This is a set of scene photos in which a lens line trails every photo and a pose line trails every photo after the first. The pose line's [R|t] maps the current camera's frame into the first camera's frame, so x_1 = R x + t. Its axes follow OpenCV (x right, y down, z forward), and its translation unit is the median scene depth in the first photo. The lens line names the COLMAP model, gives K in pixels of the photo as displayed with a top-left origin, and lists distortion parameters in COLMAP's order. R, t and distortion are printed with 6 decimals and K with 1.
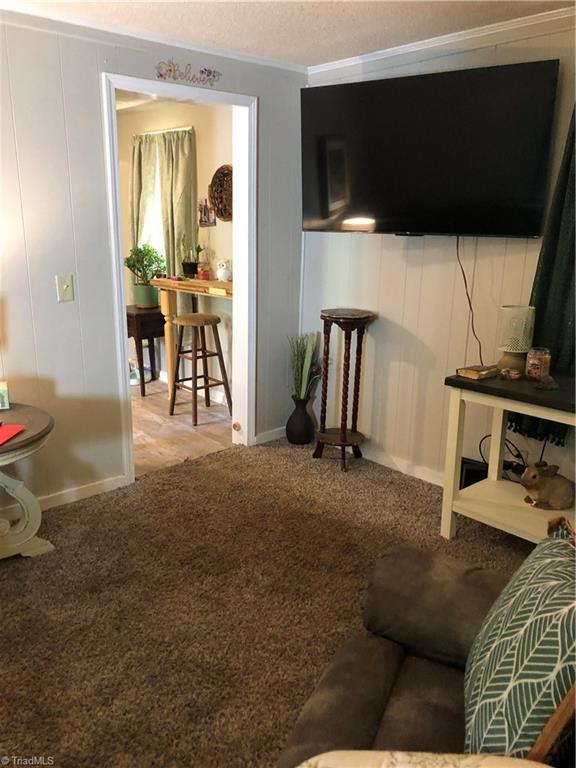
lens RADIAL K [[628.6, 0, 288.4], [0, 628.6, 389.4], [0, 0, 1]] dist [0.047459, -0.045030]
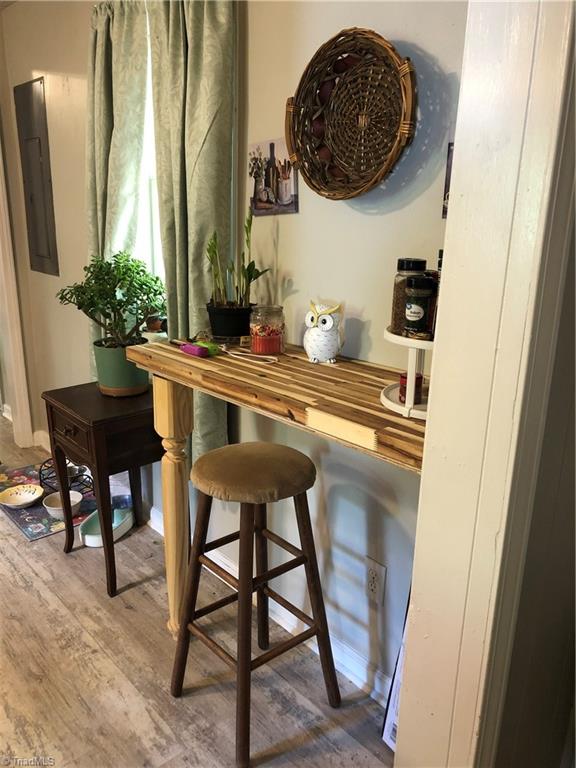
lens RADIAL K [[628.6, 0, 288.4], [0, 628.6, 389.4], [0, 0, 1]] dist [0.047459, -0.045030]
pose [[0.999913, 0.010863, 0.007523, -0.119745], [-0.010947, 0.999877, 0.011189, -0.152305], [-0.007401, -0.011270, 0.999909, 0.600221]]
